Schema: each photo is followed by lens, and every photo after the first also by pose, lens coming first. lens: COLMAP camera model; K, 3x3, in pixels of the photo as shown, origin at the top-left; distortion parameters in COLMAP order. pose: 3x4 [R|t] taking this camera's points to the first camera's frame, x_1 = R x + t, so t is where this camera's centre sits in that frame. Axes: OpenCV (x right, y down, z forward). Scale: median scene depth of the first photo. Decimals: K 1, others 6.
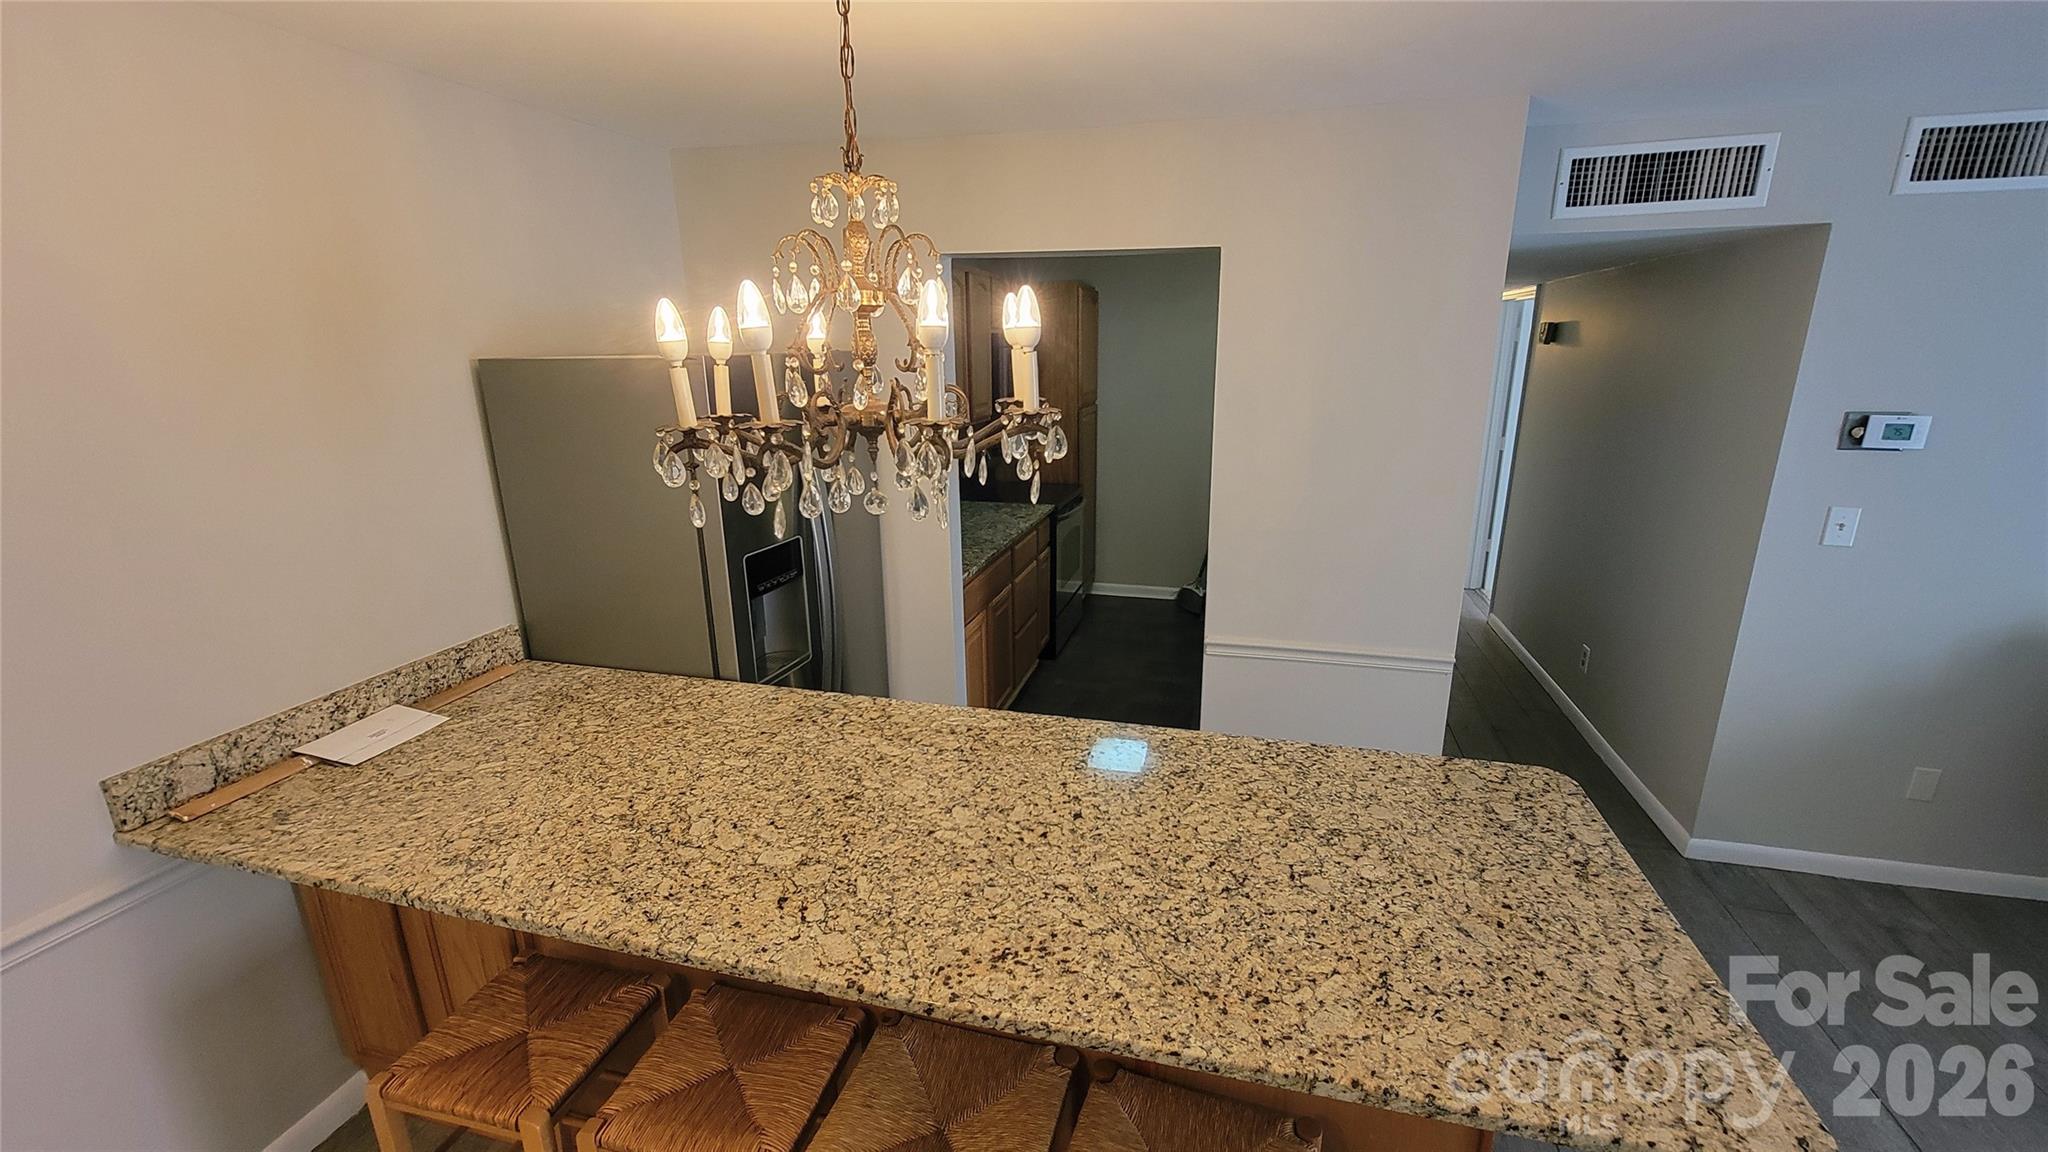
lens RADIAL K [[840.5, 0, 1032.0], [0, 840.5, 570.8], [0, 0, 1]] dist [-0.007050, 0.004903]
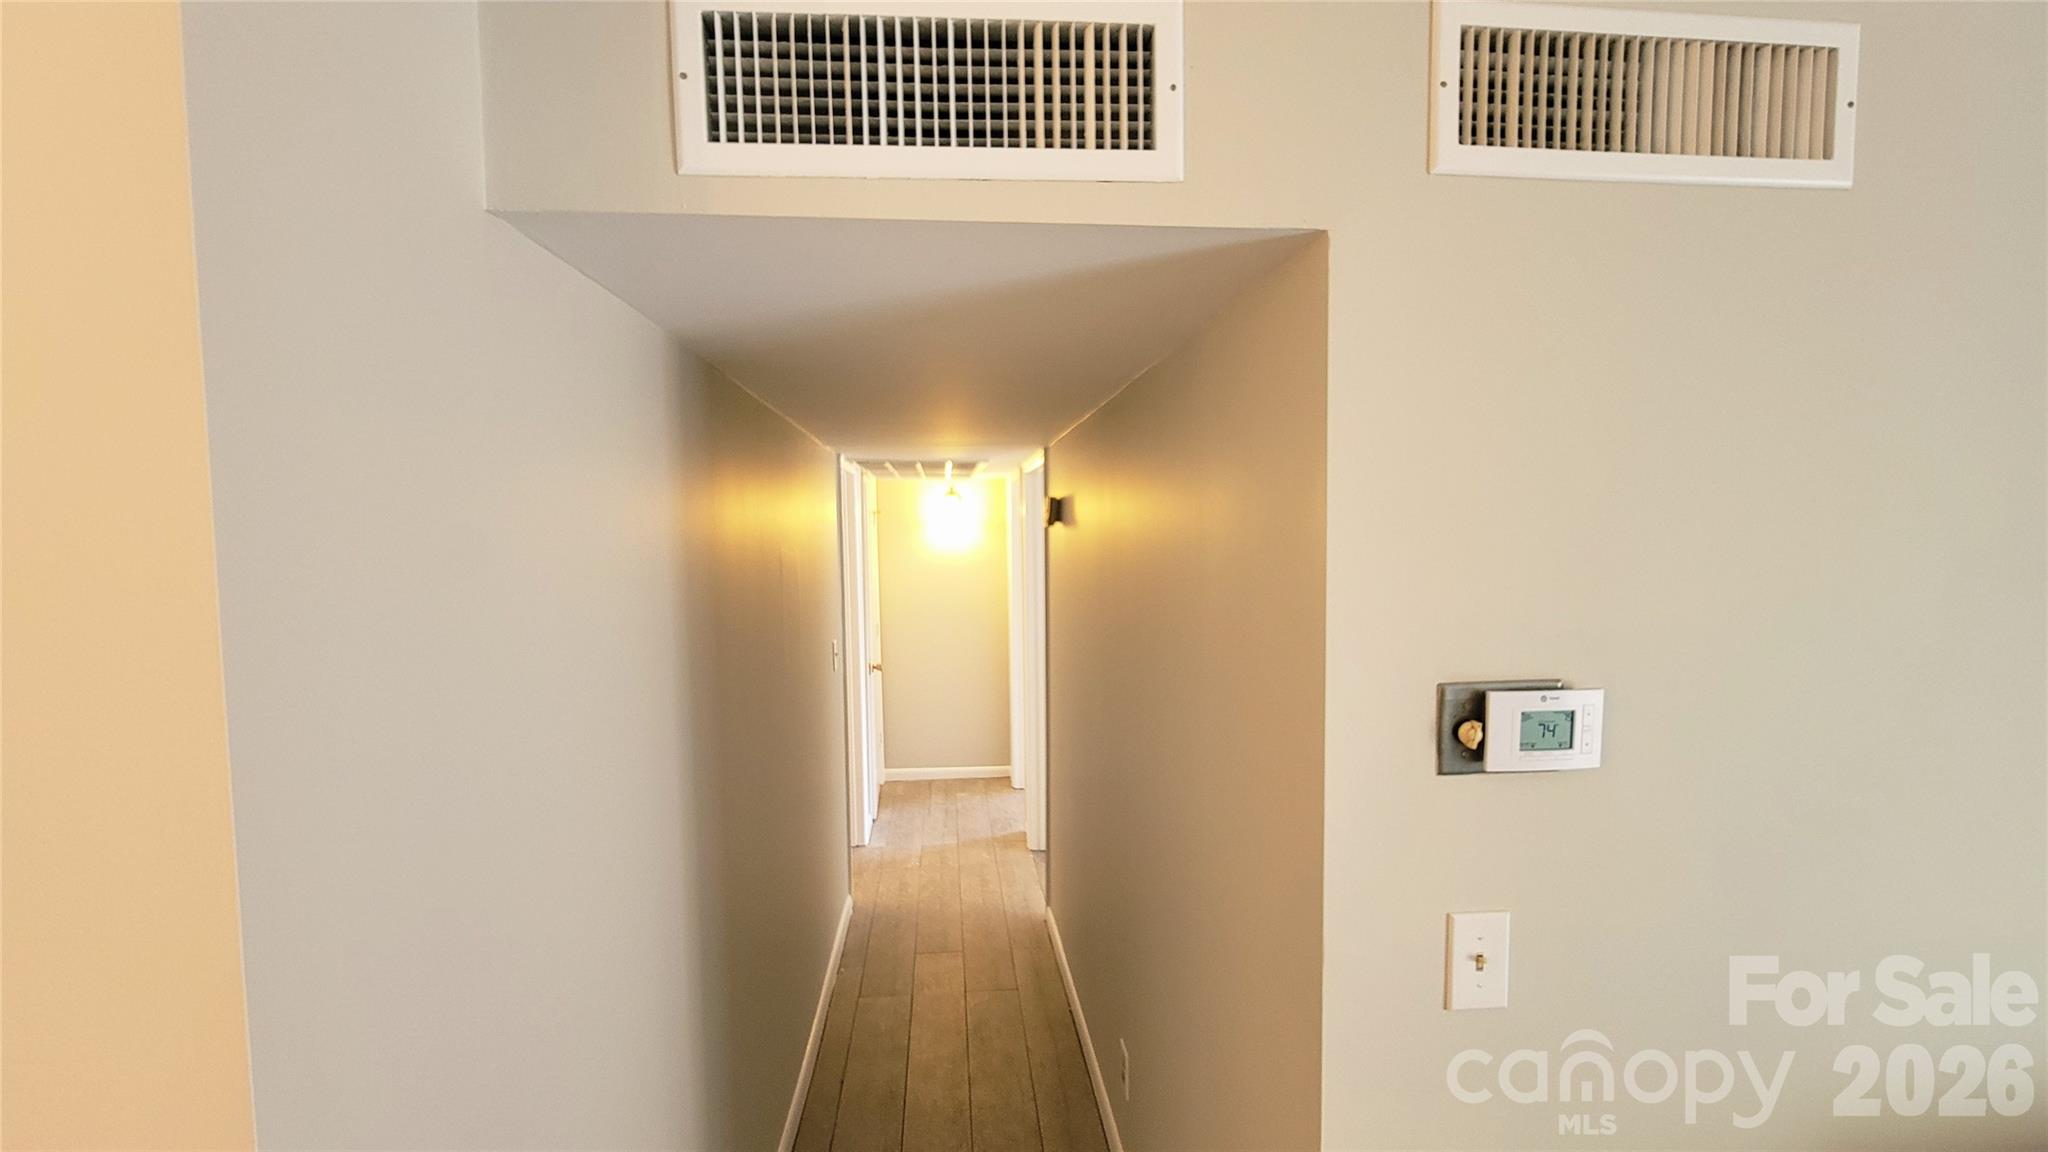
lens RADIAL K [[840.5, 0, 1032.0], [0, 840.5, 570.8], [0, 0, 1]] dist [-0.007050, 0.004903]
pose [[0.935181, -0.024315, 0.353334, 0.885184], [0.098266, 0.976286, -0.192899, -0.251688], [-0.340265, 0.215116, 0.915393, 0.937772]]
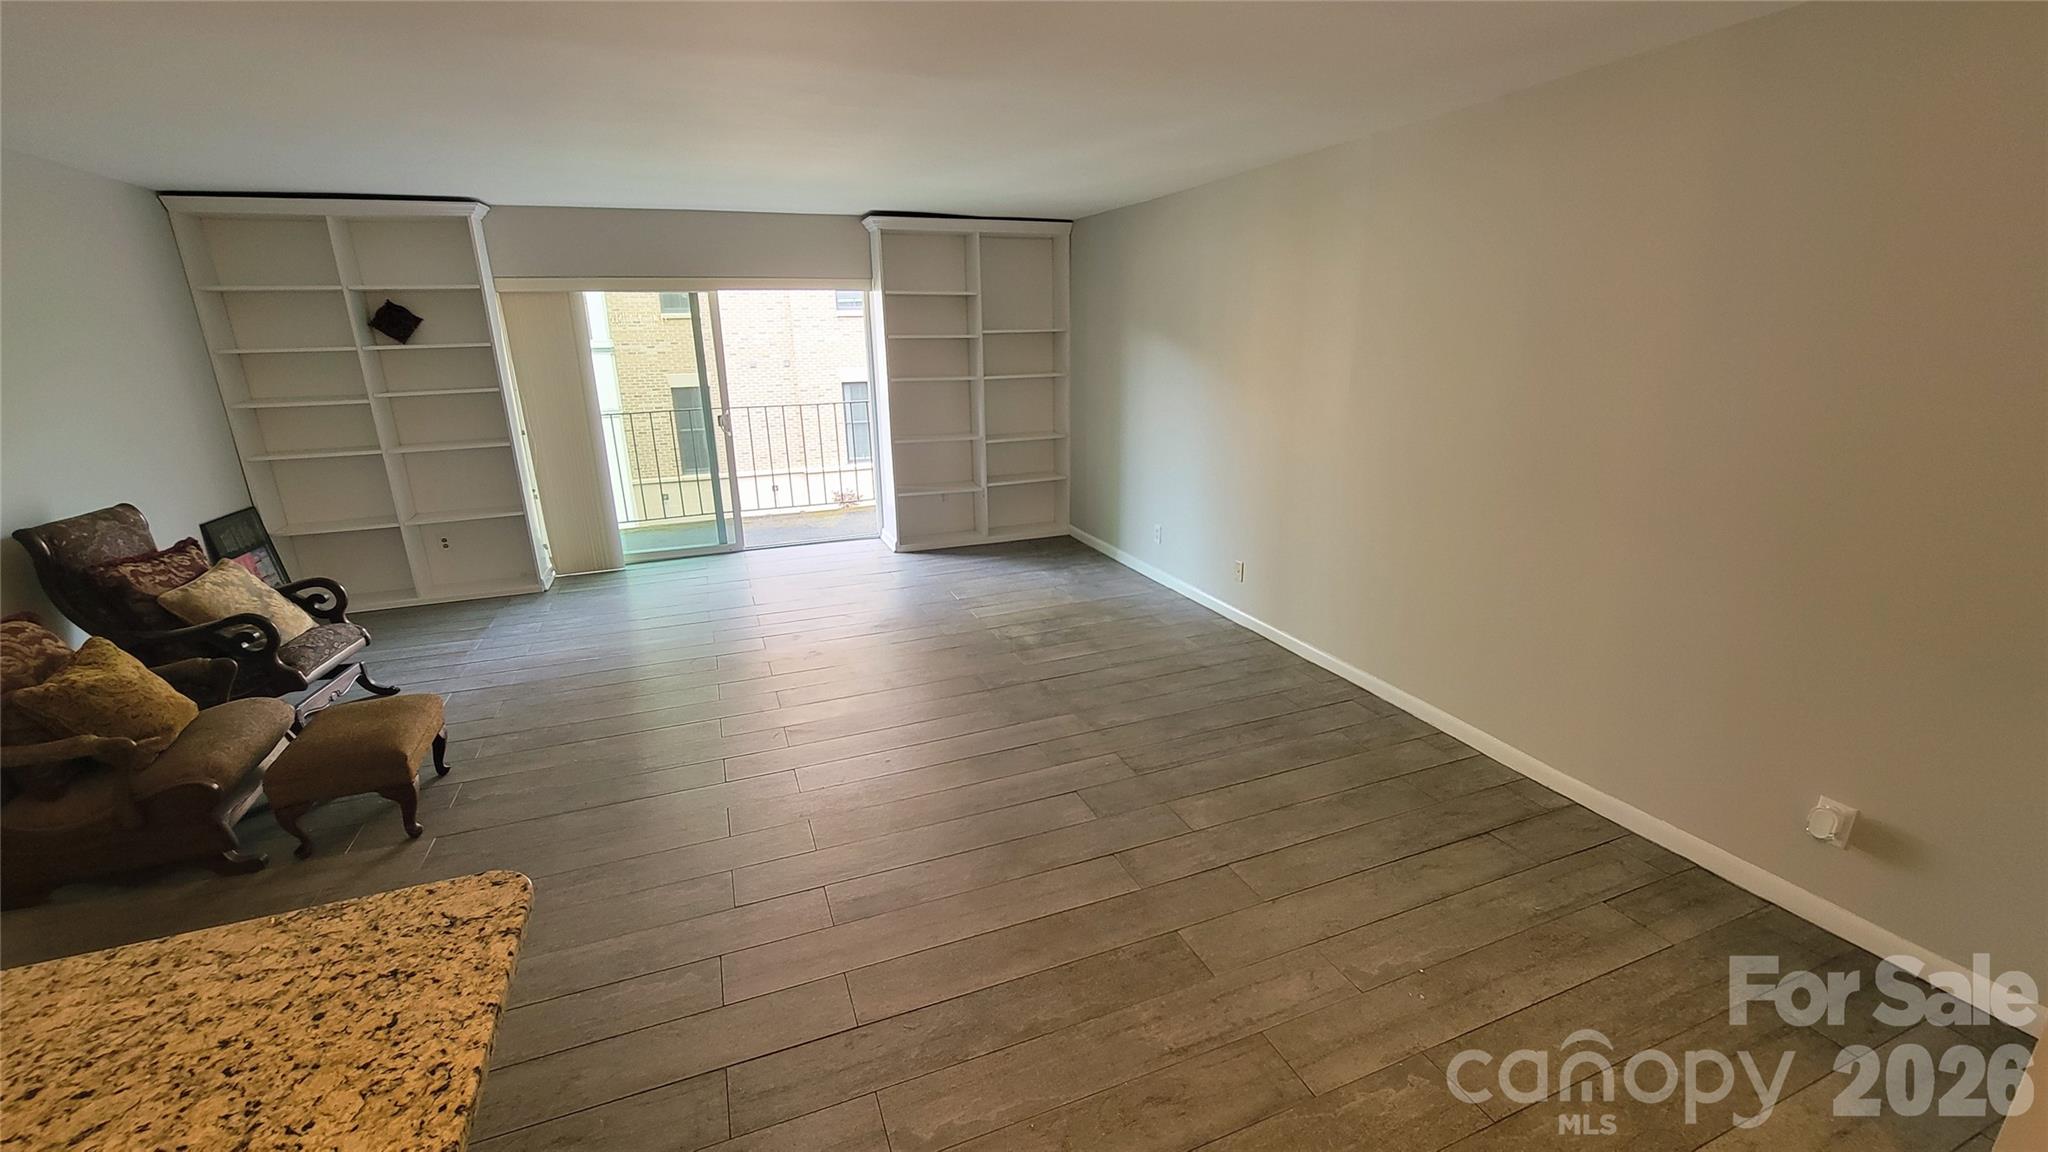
lens RADIAL K [[833.4, 0, 1032.2], [0, 833.4, 577.8], [0, 0, 1]] dist [-0.004589, 0.000698]
pose [[-0.591187, -0.208992, 0.778987, -0.196244], [0.234537, 0.879558, 0.413969, -0.013050], [-0.771680, 0.427434, -0.470967, 0.394619]]
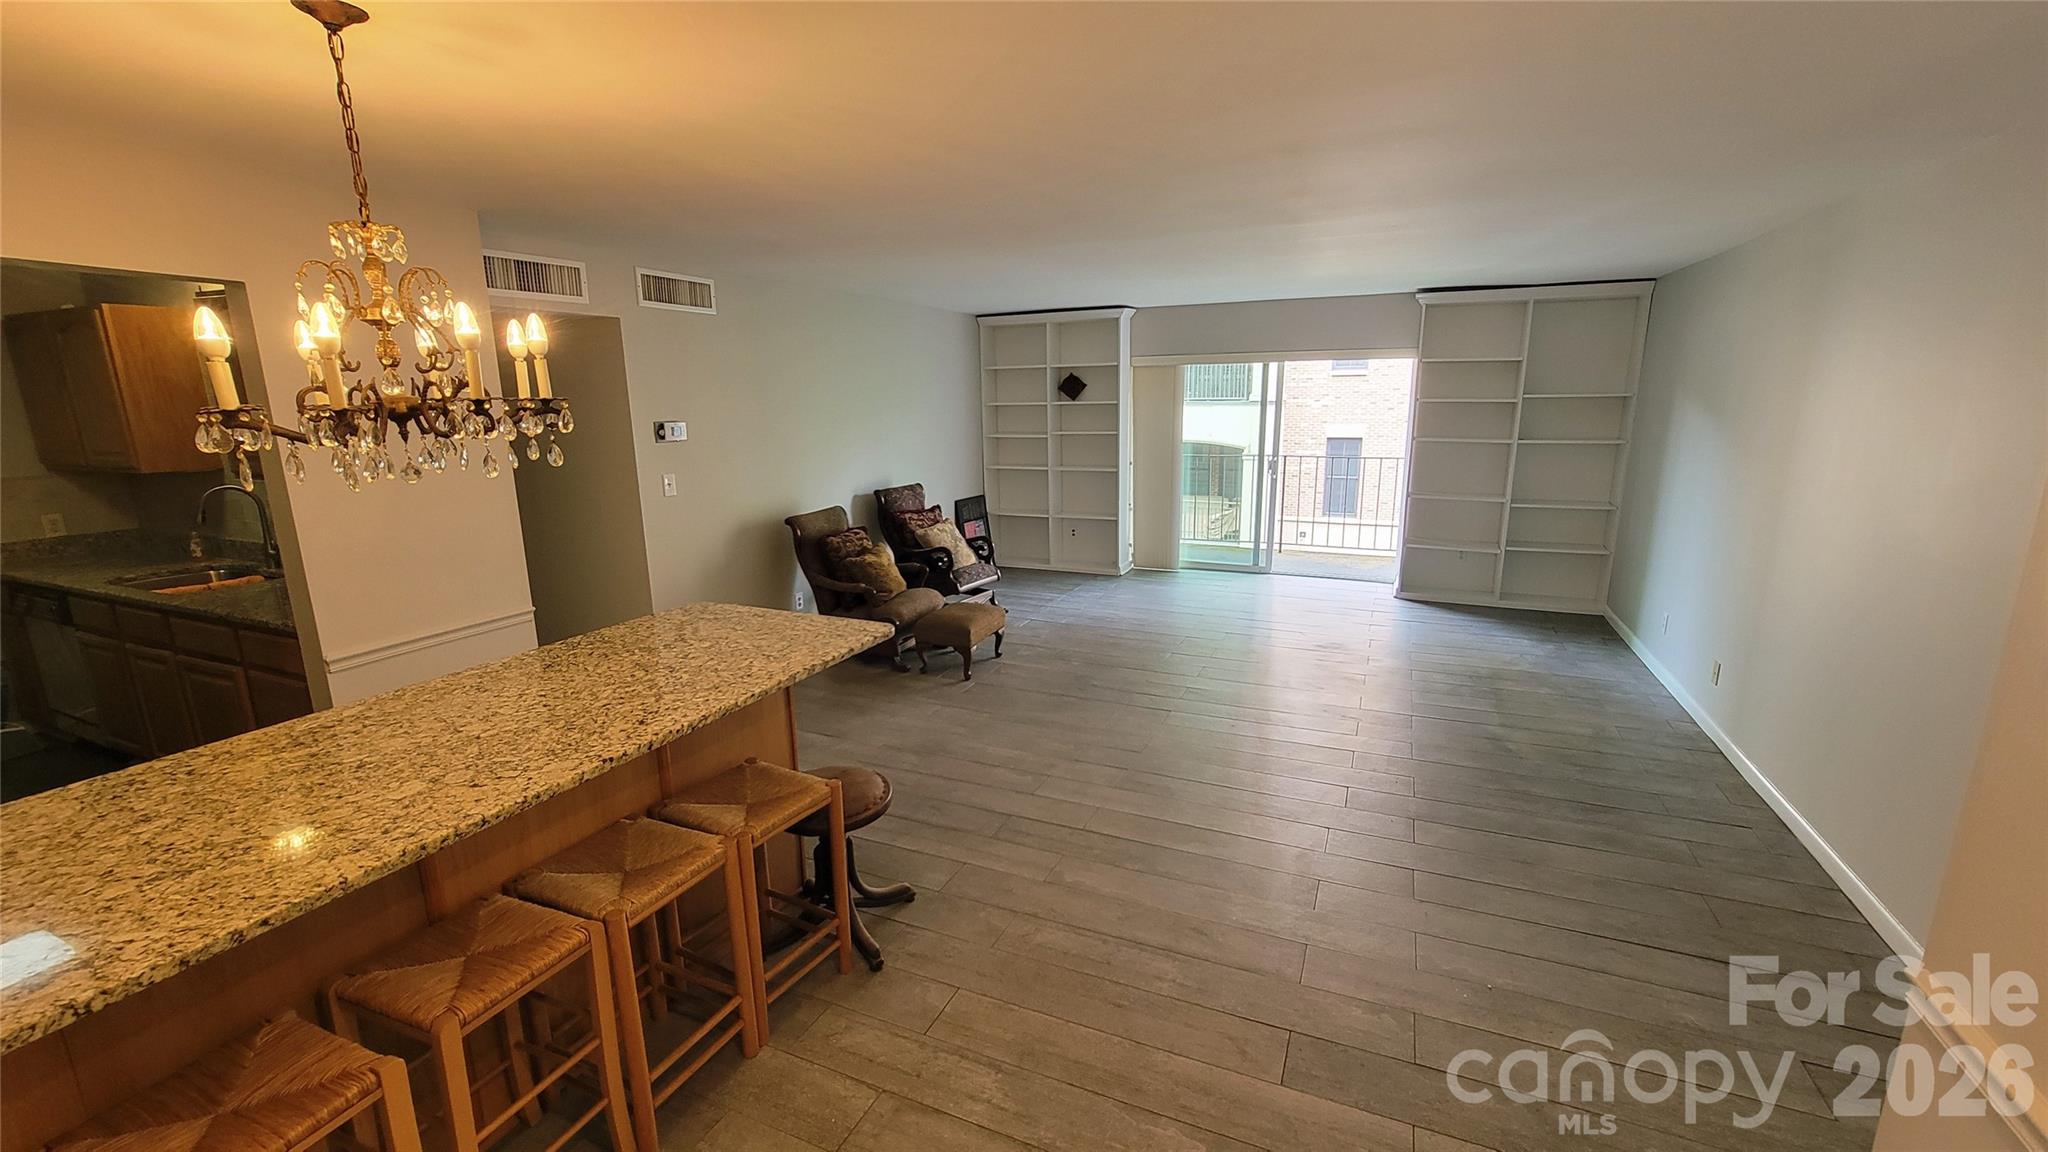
lens RADIAL K [[830.1, 0, 1033.7], [0, 830.1, 575.8], [0, 0, 1]] dist [0.000278, 0.000637]
pose [[0.156670, -0.202867, 0.966592, -0.953465], [0.268963, 0.950452, 0.155885, 0.092154], [-0.950323, 0.235555, 0.203471, -0.088165]]
